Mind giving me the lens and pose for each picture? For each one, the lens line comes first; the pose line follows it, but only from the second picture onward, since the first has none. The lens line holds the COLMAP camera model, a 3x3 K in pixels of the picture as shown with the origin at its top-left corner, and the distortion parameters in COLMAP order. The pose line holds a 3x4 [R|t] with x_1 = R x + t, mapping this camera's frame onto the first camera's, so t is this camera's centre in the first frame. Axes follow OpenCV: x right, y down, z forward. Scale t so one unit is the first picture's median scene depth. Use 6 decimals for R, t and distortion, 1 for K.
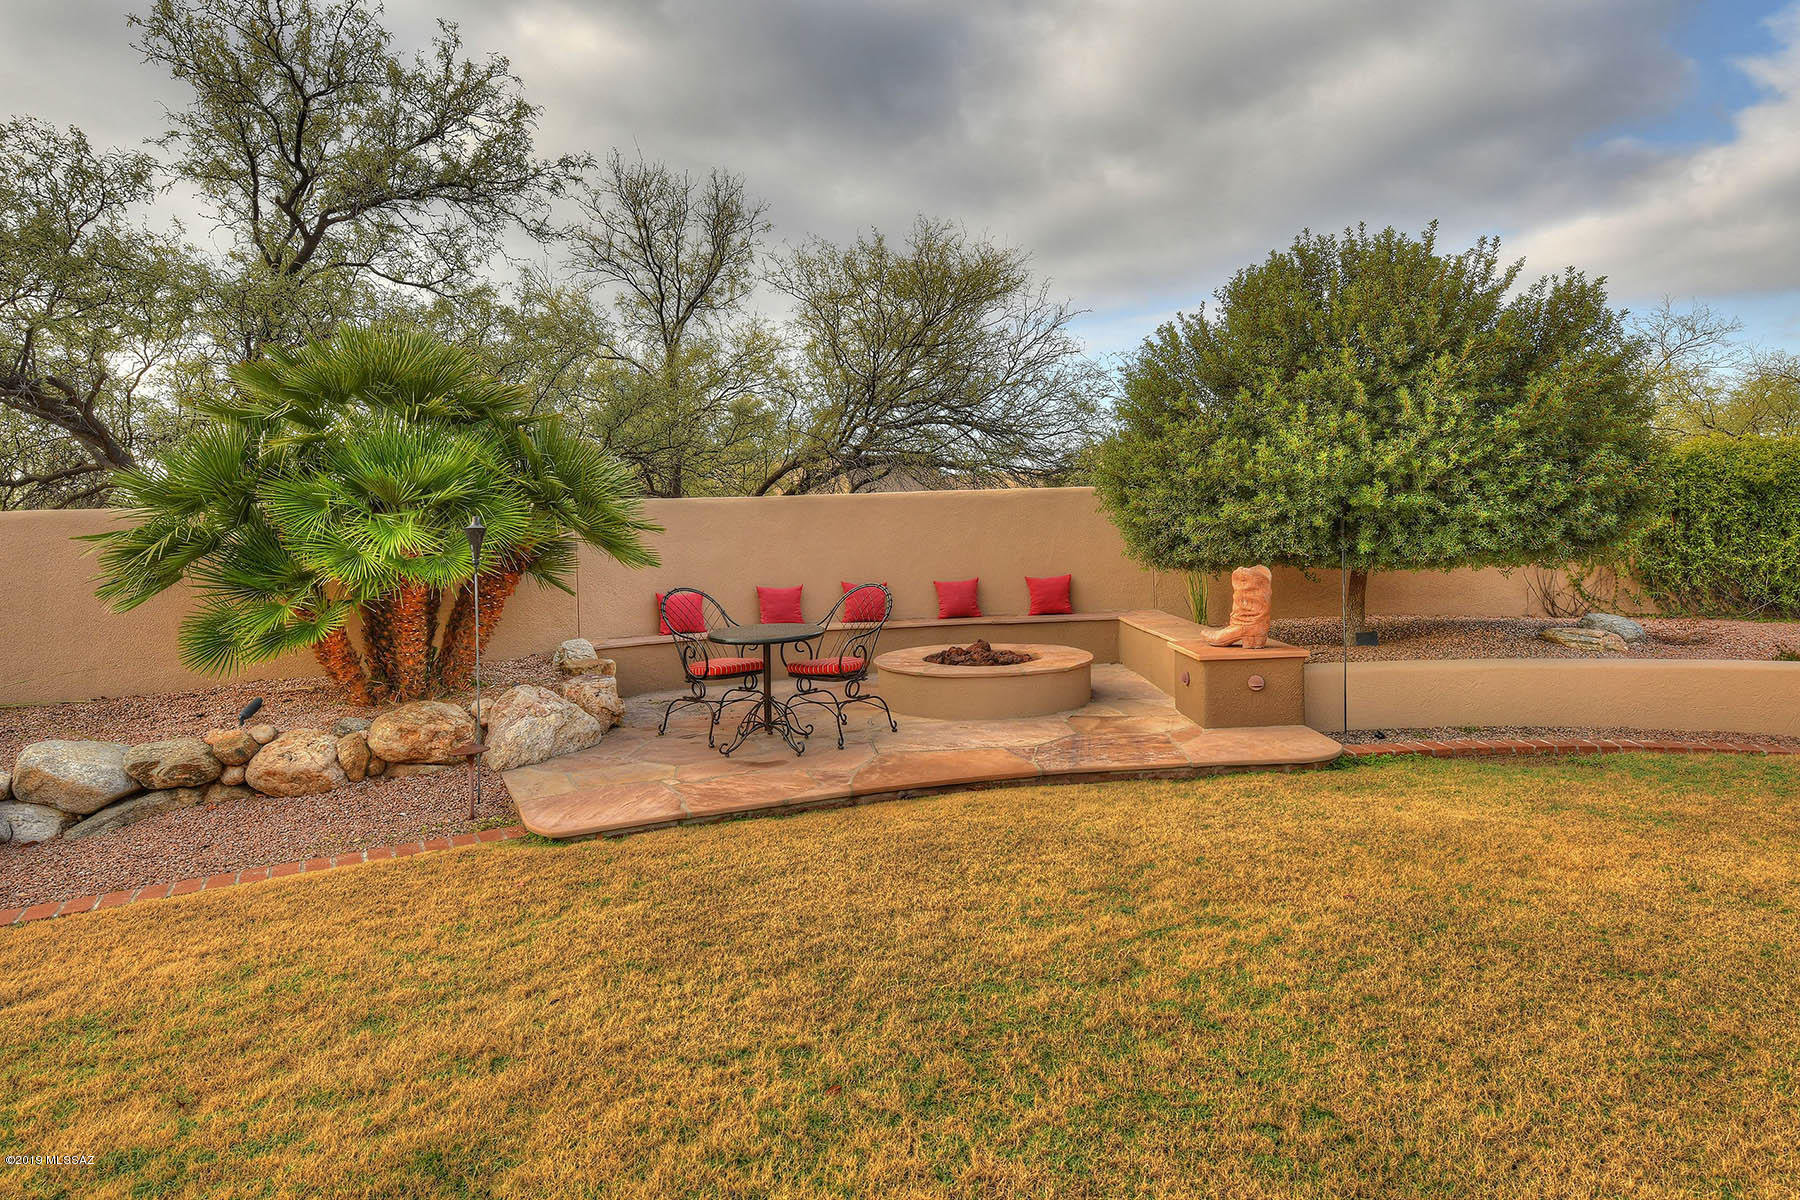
lens RADIAL K [[1015.1, 0, 892.6], [0, 1015.1, 507.1], [0, 0, 1]] dist [-0.004224, -0.000649]
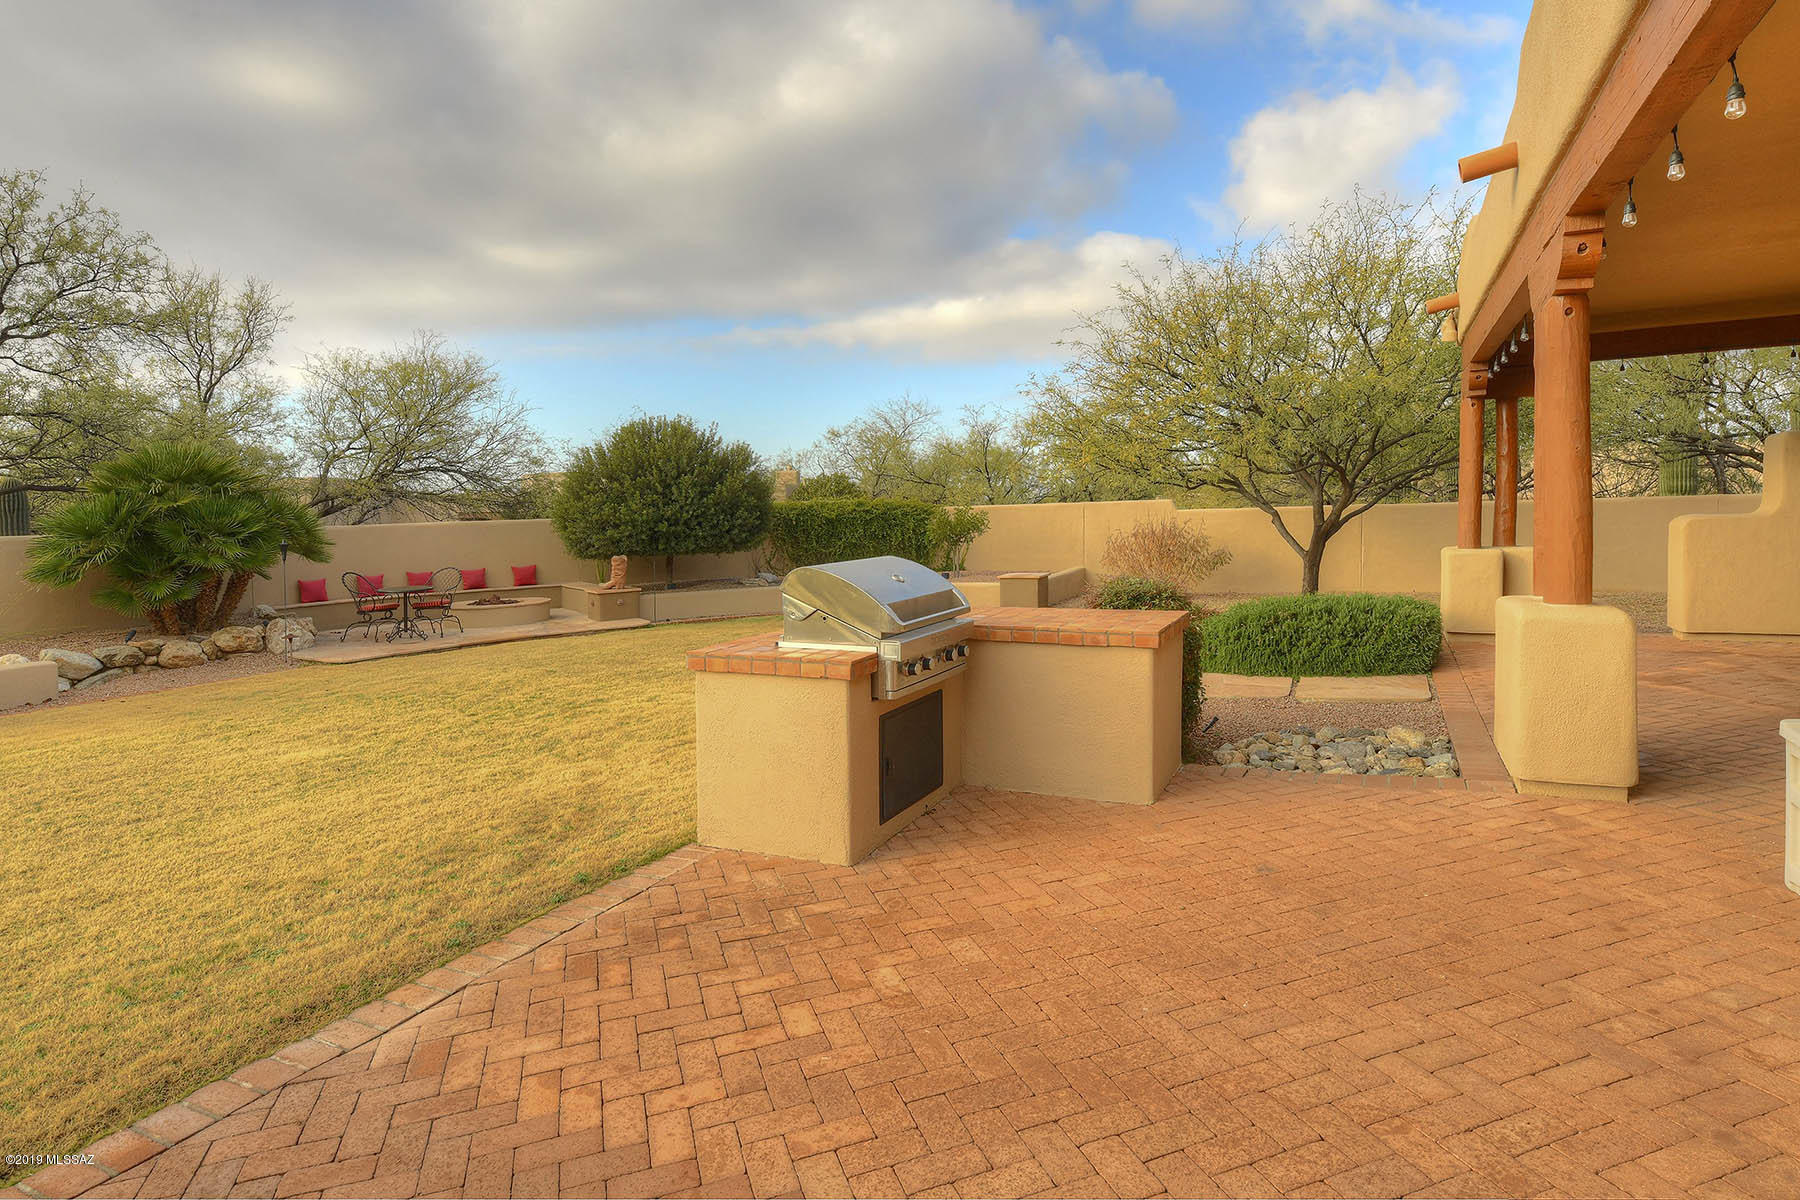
lens RADIAL K [[1000.4, 0, 895.8], [0, 1000.4, 498.5], [0, 0, 1]] dist [-0.005974, -0.001313]
pose [[0.849445, 0.007457, 0.527624, -0.361787], [0.001741, 0.999855, -0.016933, -0.038176], [-0.527674, 0.015302, 0.849309, -1.436843]]
